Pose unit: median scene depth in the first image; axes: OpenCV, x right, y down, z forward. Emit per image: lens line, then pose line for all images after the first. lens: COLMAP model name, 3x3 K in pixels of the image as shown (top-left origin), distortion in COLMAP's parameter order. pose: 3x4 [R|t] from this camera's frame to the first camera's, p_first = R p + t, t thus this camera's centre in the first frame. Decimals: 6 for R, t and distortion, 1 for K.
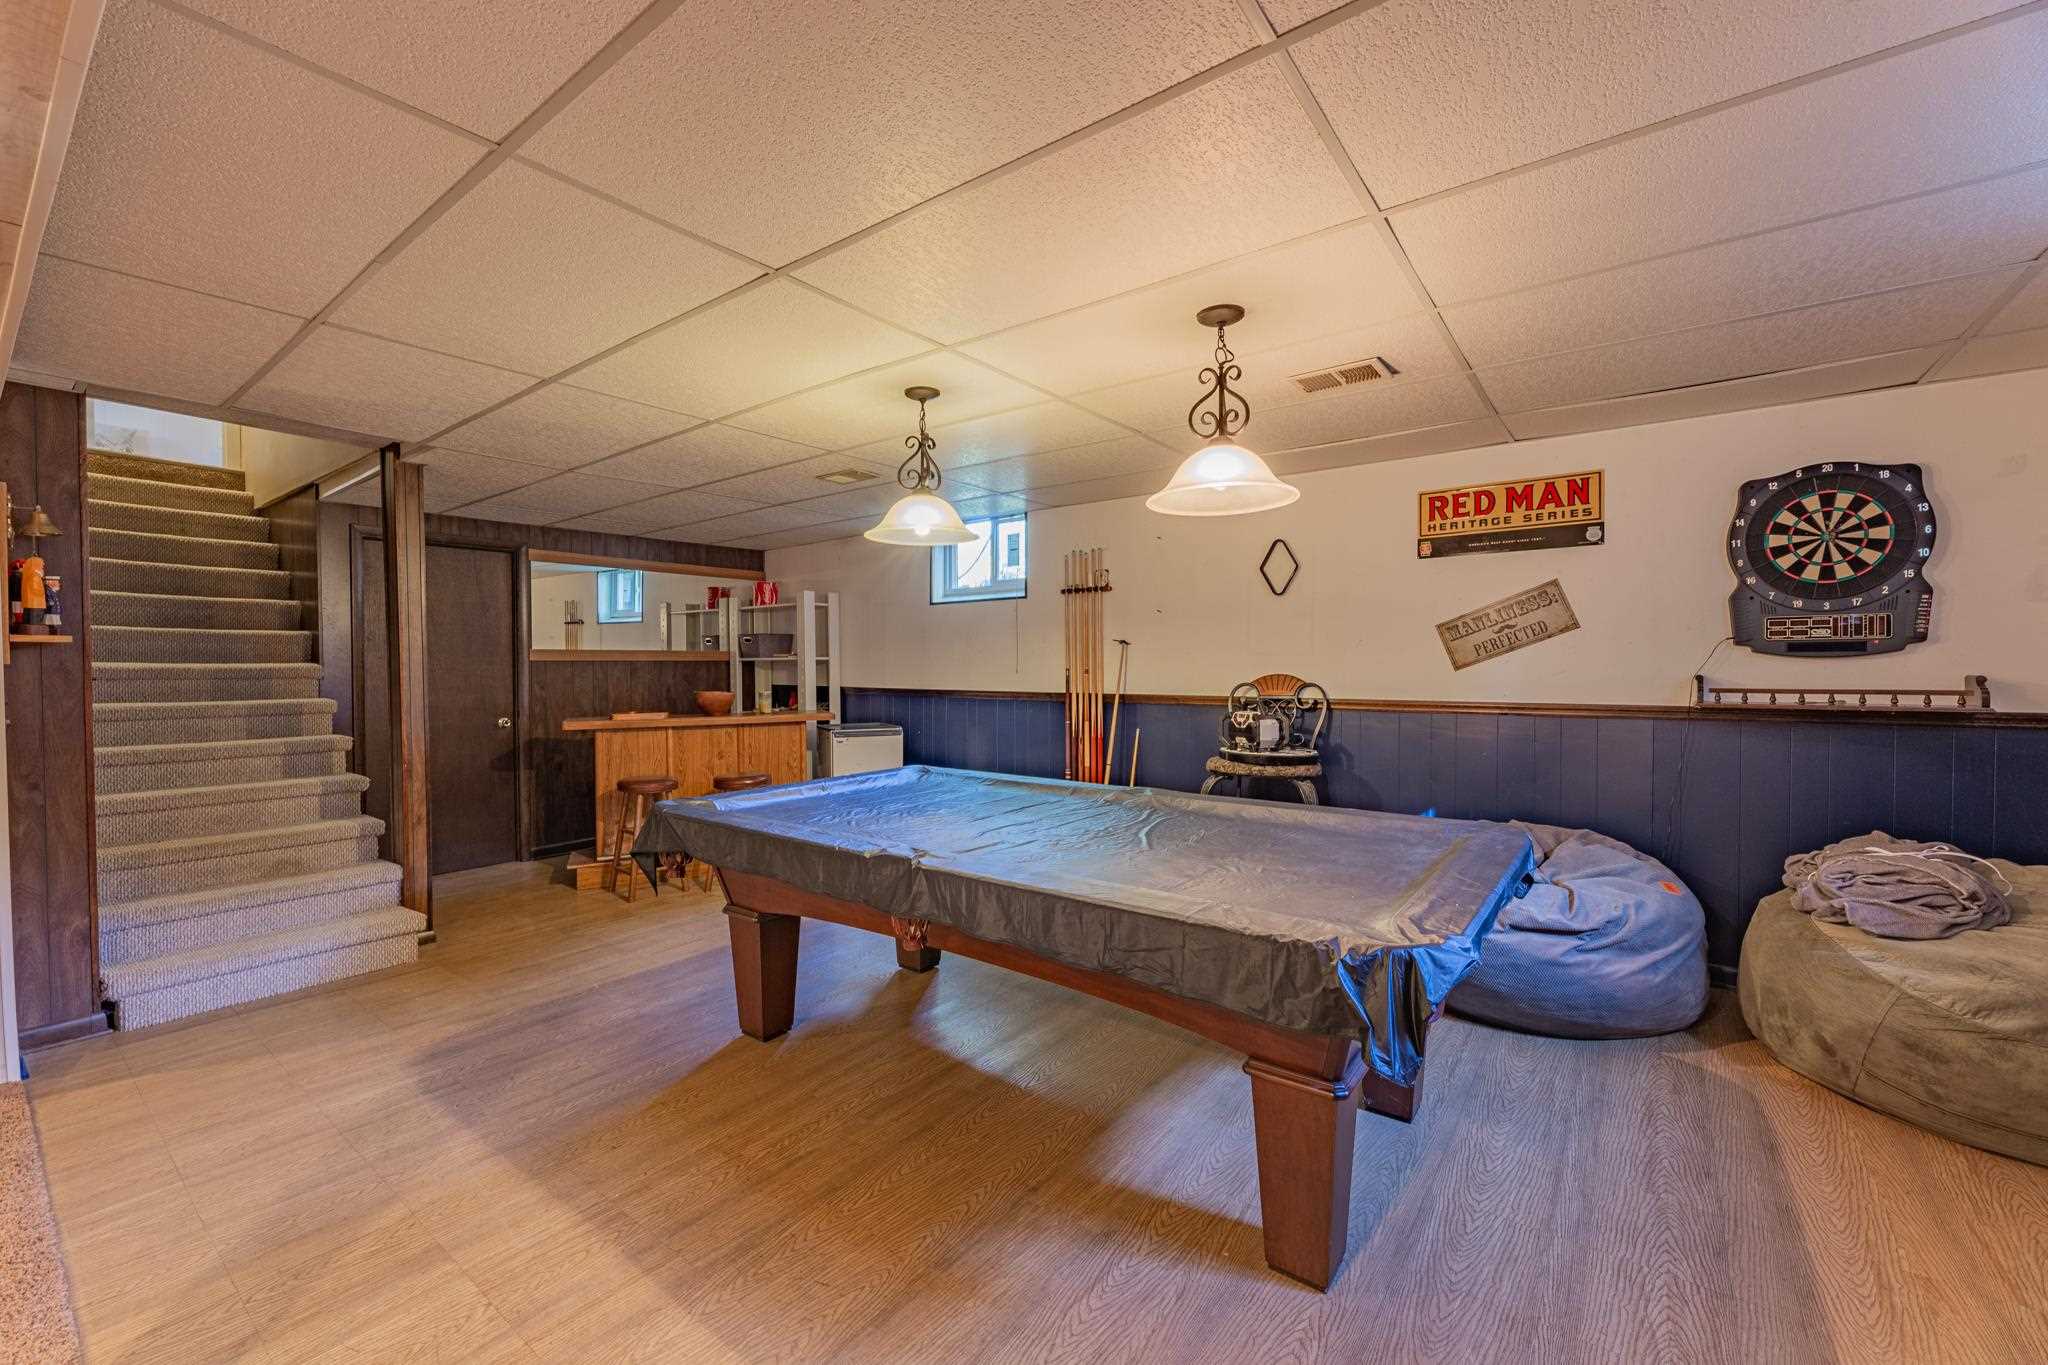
lens RADIAL K [[829.3, 0, 1017.2], [0, 829.3, 679.2], [0, 0, 1]] dist [0.003343, -0.000651]
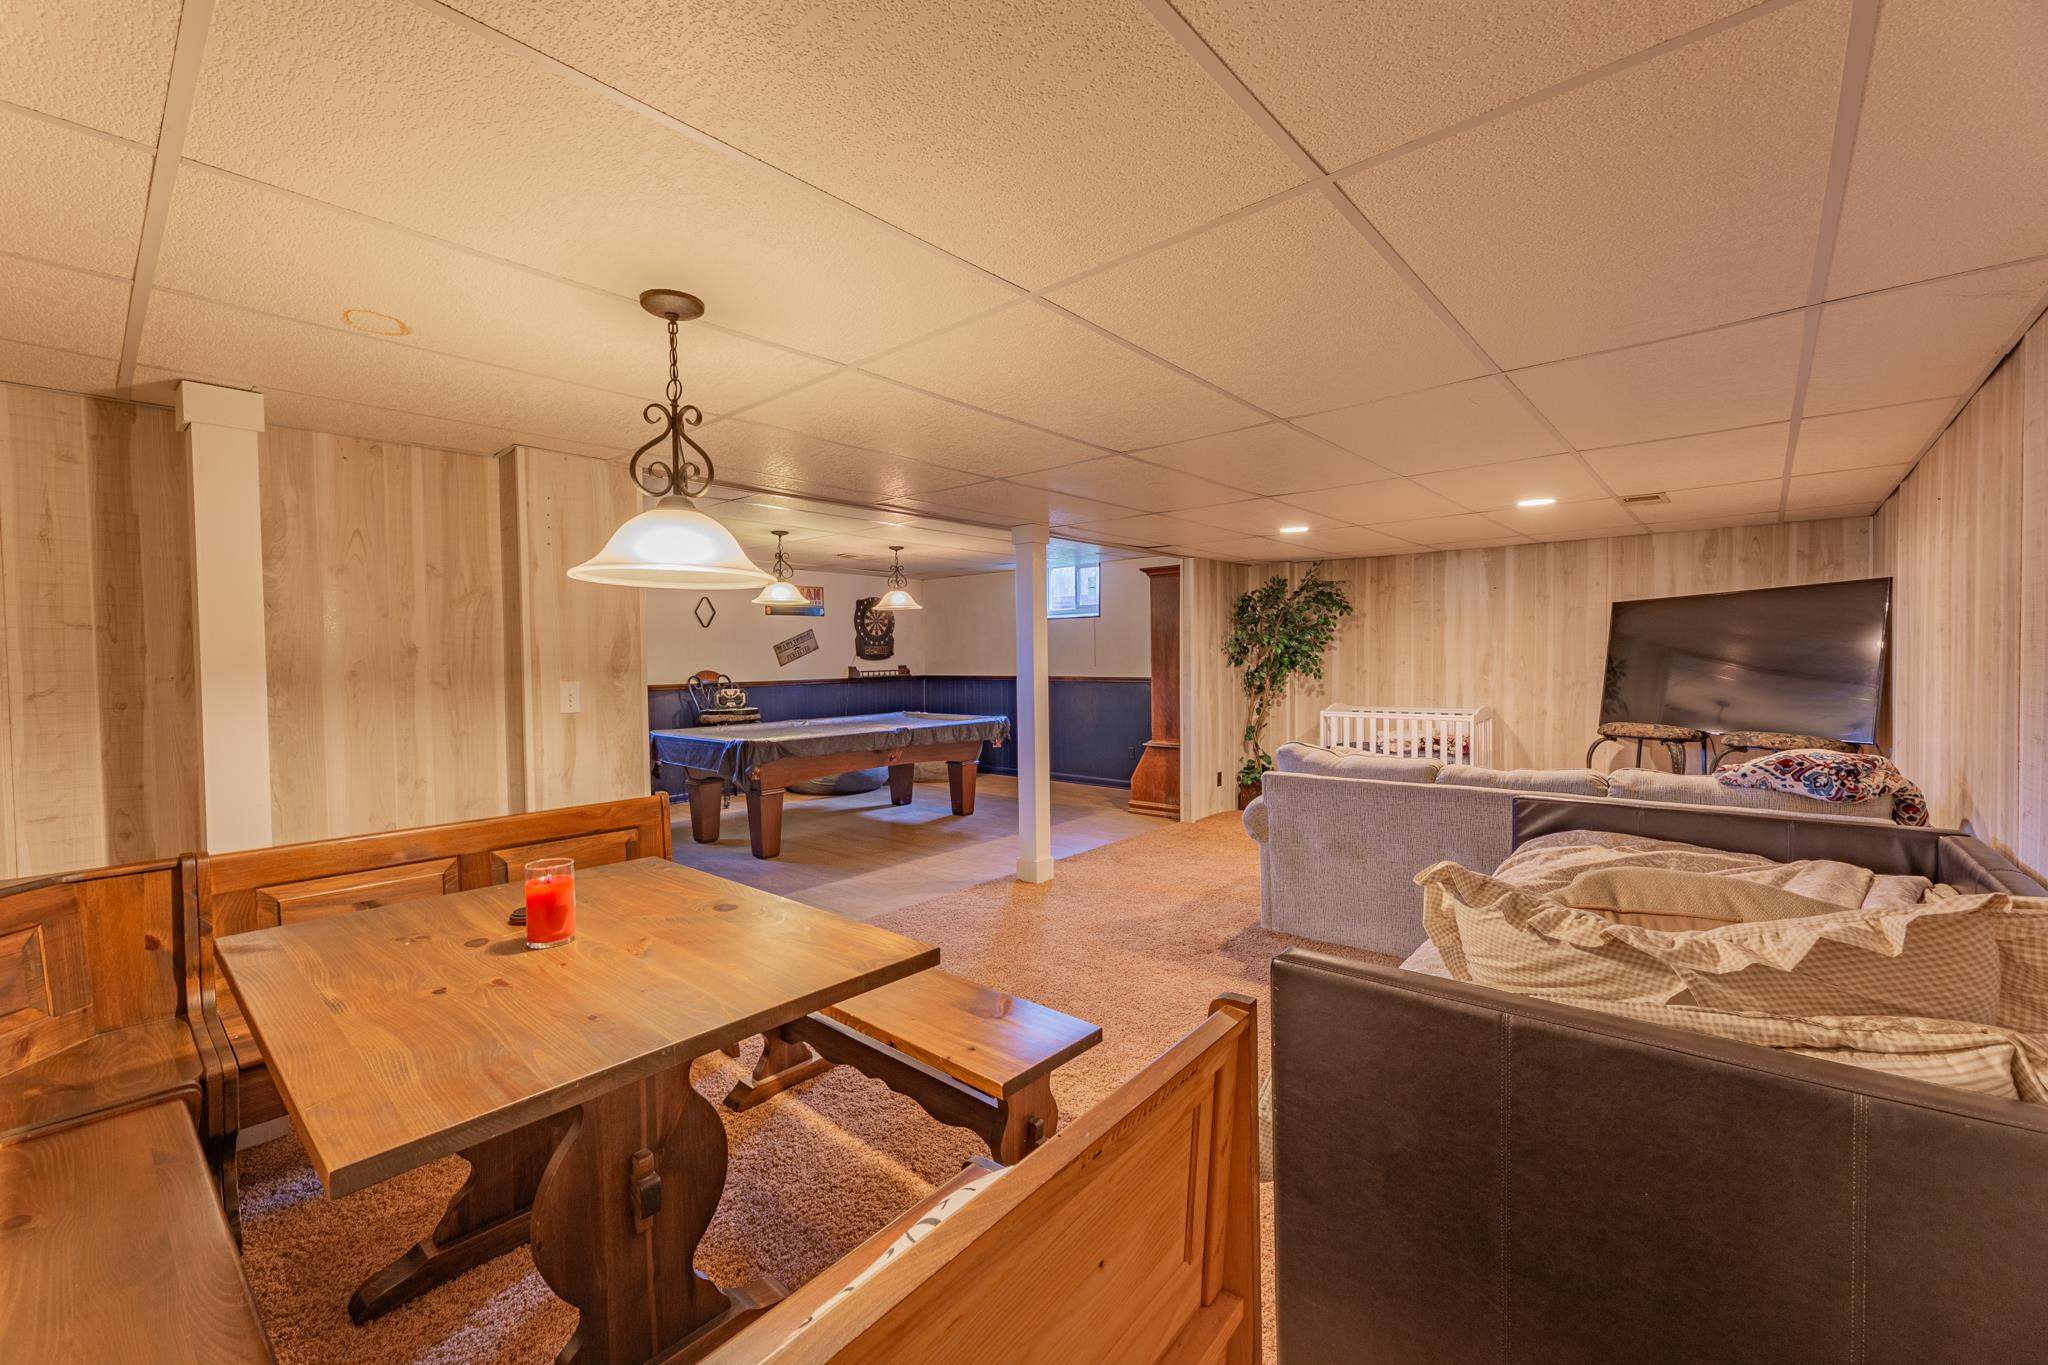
lens RADIAL K [[829.3, 0, 1018.6], [0, 829.3, 678.0], [0, 0, 1]] dist [0.003343, -0.000651]
pose [[0.063792, -0.021646, 0.997728, -1.968865], [0.028762, 0.999389, 0.019843, -0.006543], [-0.997549, 0.027431, 0.064376, 0.260574]]
